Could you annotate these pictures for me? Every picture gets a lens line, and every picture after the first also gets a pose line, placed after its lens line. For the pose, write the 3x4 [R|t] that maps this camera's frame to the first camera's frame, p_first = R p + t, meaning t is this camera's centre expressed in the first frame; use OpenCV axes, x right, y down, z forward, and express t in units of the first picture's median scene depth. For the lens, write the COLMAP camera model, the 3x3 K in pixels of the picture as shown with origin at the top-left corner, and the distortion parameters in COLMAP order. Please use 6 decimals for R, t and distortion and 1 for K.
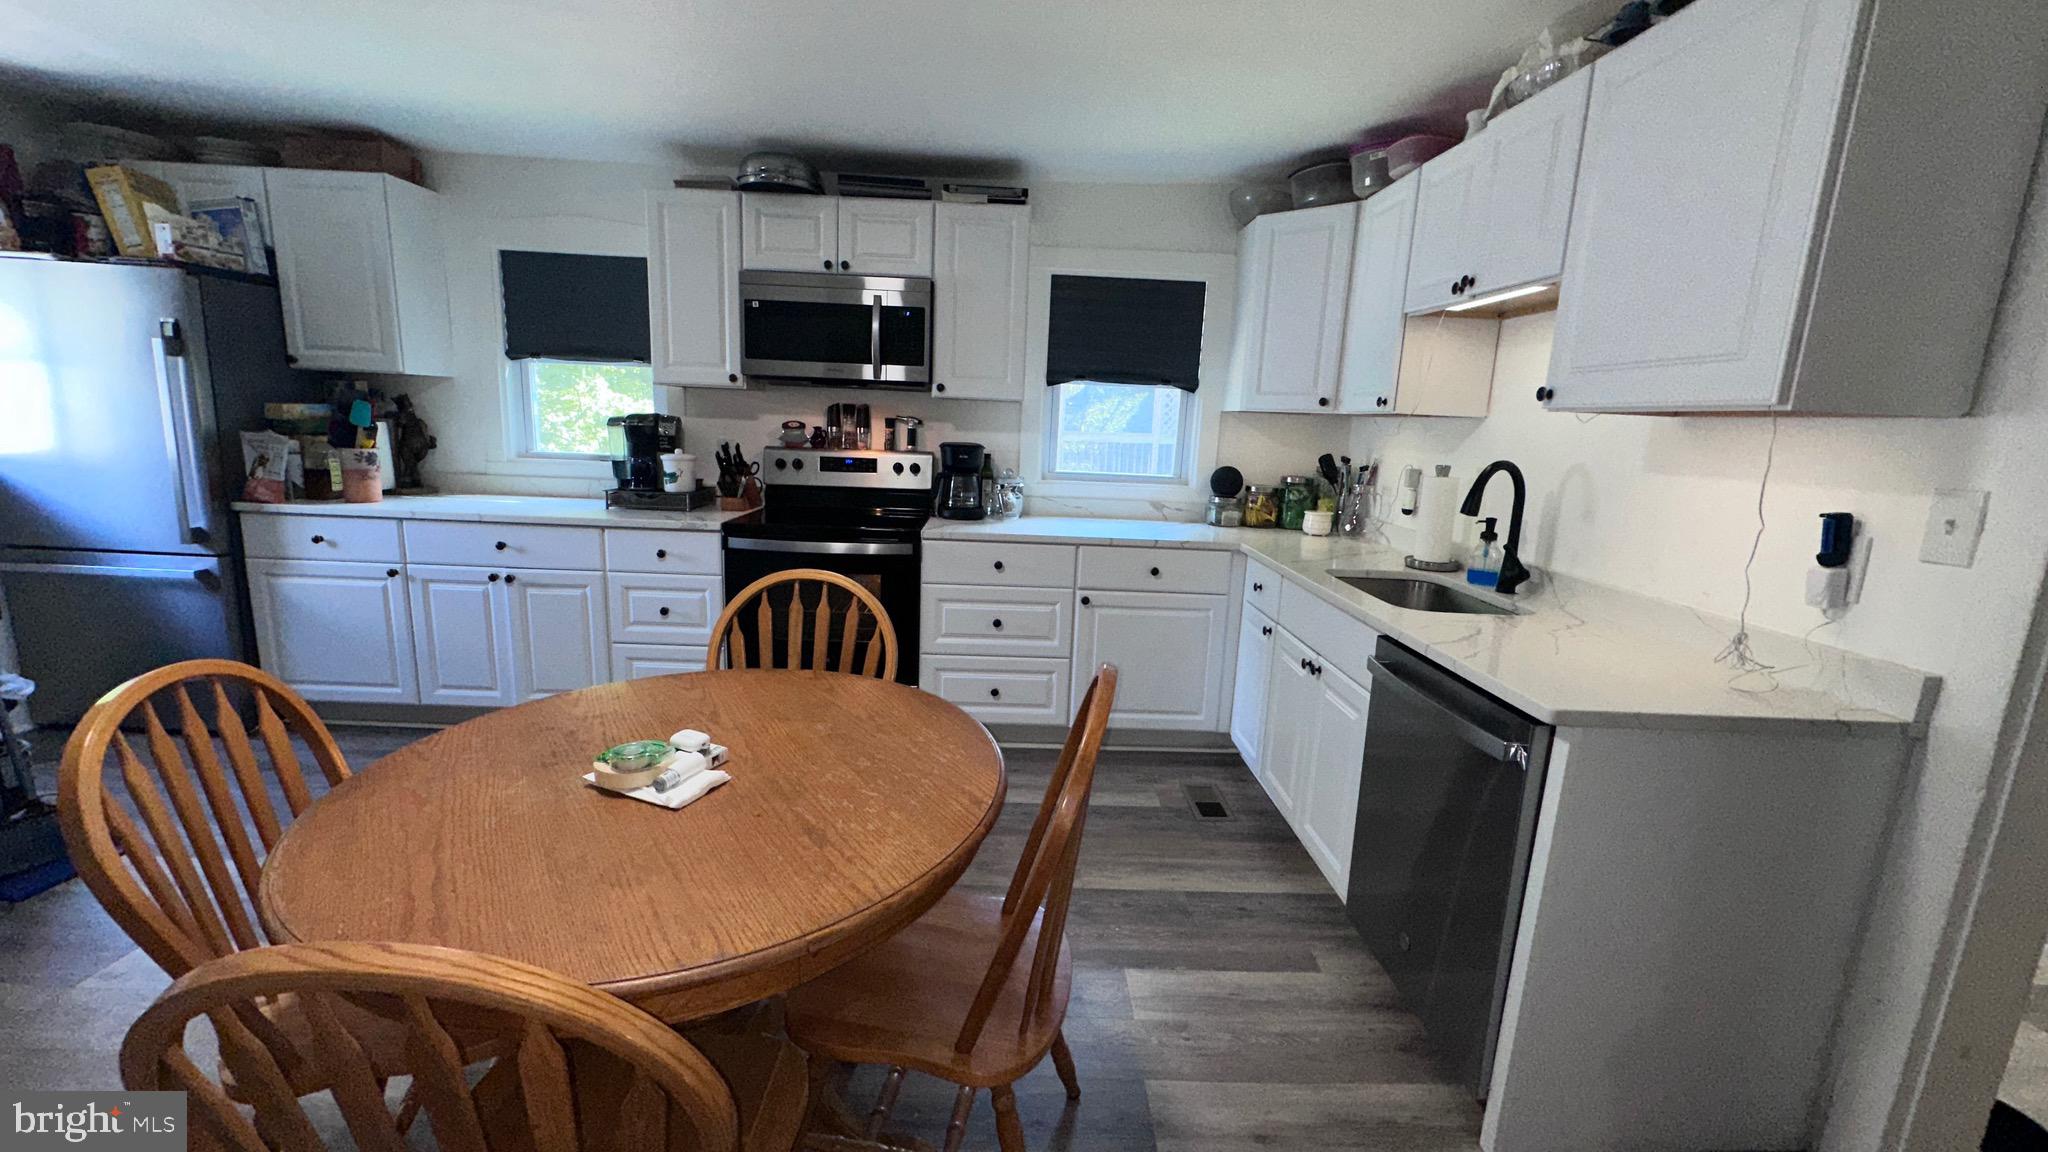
lens RADIAL K [[825.1, 0, 1023.8], [0, 825.1, 575.3], [0, 0, 1]] dist [0.000235, 0.000980]
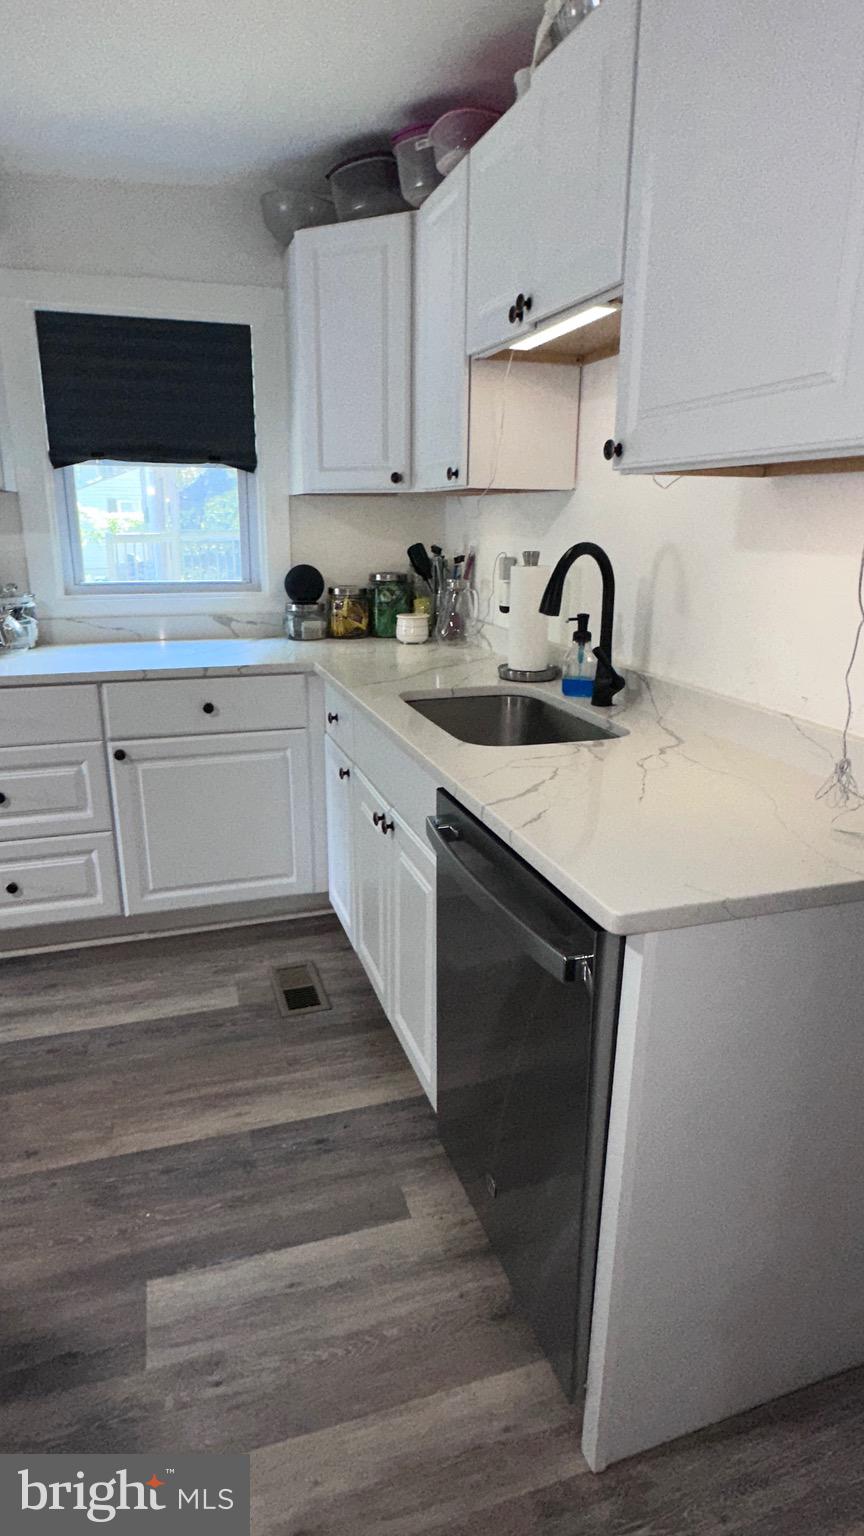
lens RADIAL K [[855.6, 0, 426.4], [0, 855.6, 767.5], [0, 0, 1]] dist [-0.000095, -0.003120]
pose [[0.959940, -0.113981, 0.255974, 0.179243], [0.087423, 0.989756, 0.112874, -0.027719], [-0.266217, -0.085974, 0.960071, 0.208171]]
